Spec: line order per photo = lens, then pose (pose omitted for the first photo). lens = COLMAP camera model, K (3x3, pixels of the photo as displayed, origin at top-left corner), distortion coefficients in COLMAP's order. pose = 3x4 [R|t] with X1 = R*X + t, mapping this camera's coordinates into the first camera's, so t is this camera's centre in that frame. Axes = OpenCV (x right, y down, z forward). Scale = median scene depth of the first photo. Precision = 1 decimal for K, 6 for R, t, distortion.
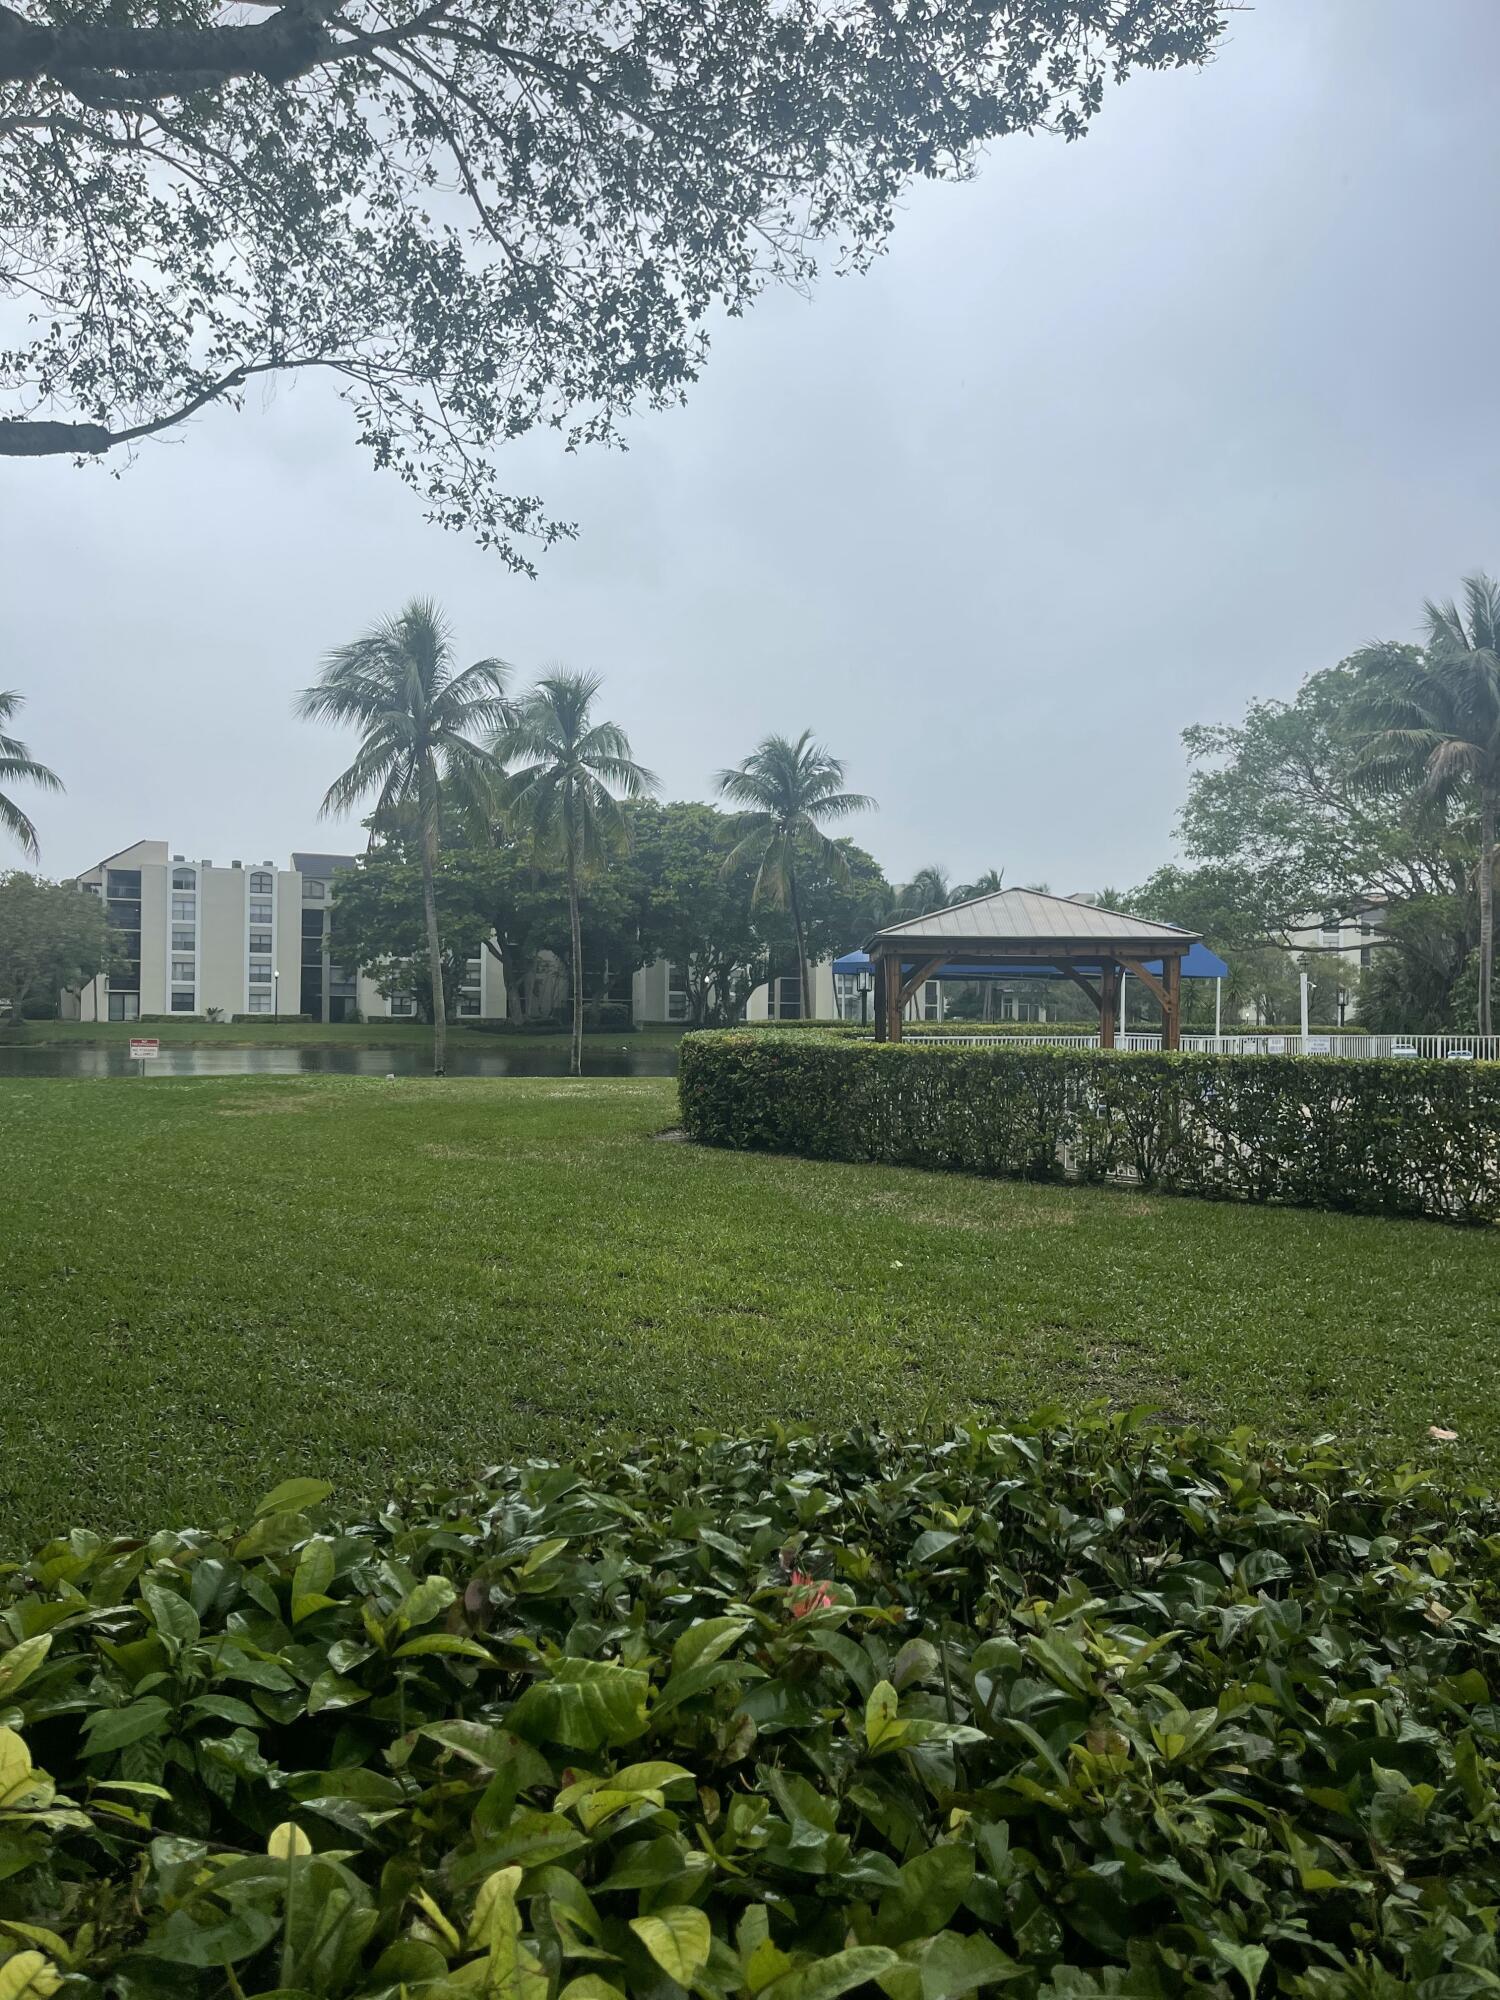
lens RADIAL K [[1497.5, 0, 742.8], [0, 1497.5, 1012.6], [0, 0, 1]] dist [0.051569, -0.057202]
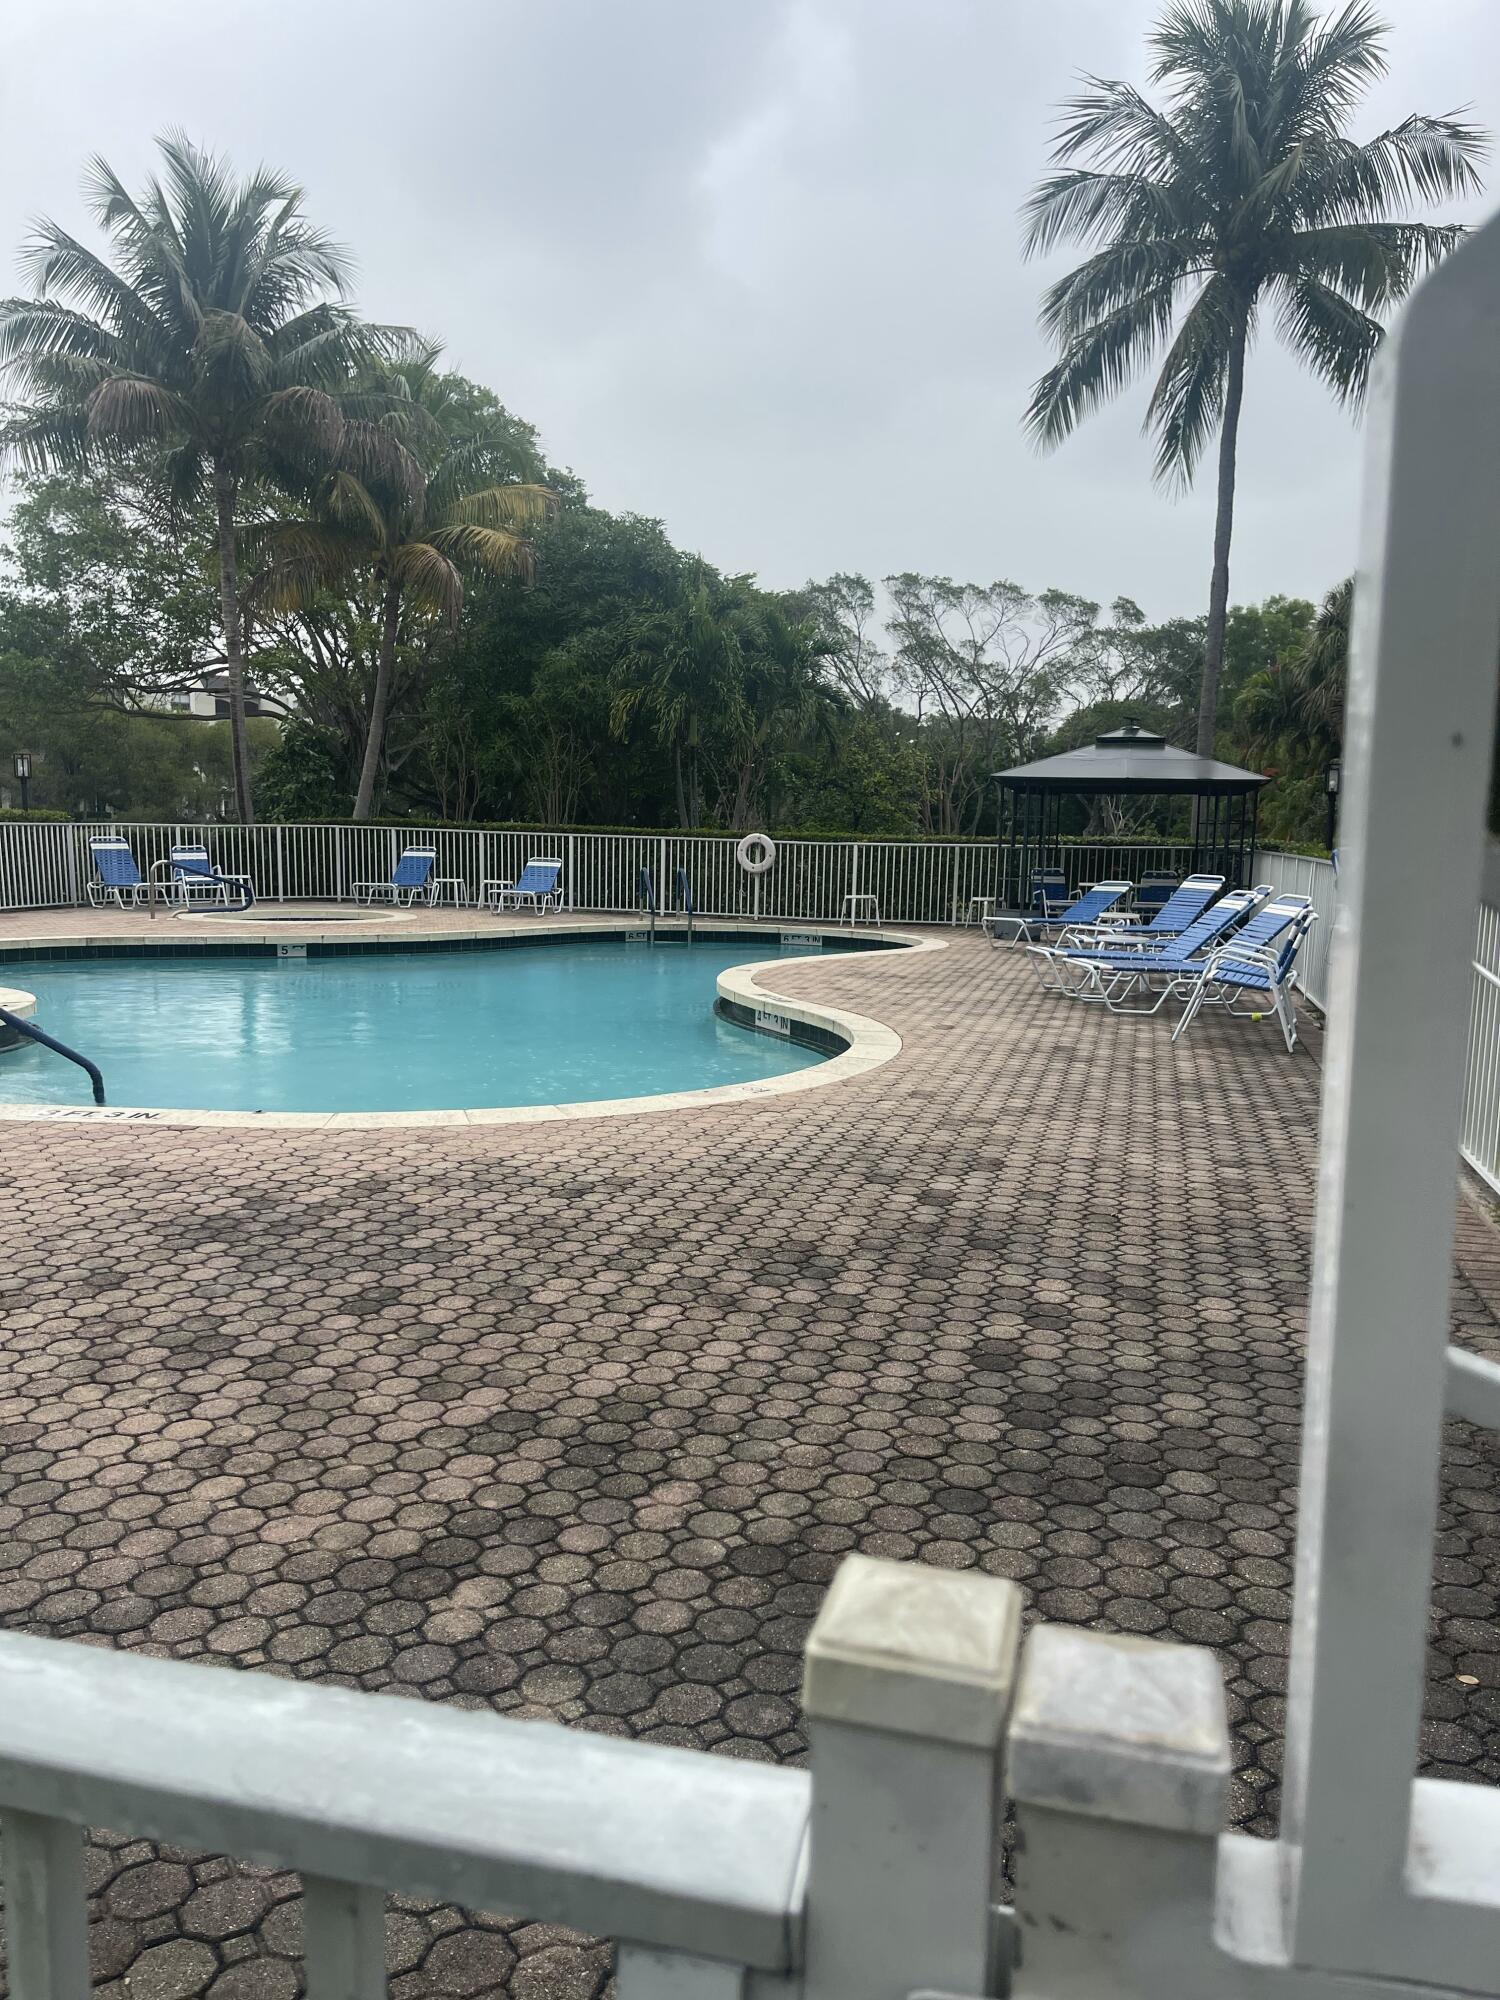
lens RADIAL K [[1497.5, 0, 751.8], [0, 1497.5, 1015.5], [0, 0, 1]] dist [0.051569, -0.057202]
pose [[0.834354, -0.067479, 0.547084, 0.187746], [-0.008079, 0.990875, 0.134538, 0.004561], [-0.551170, -0.116672, 0.826195, 0.156062]]
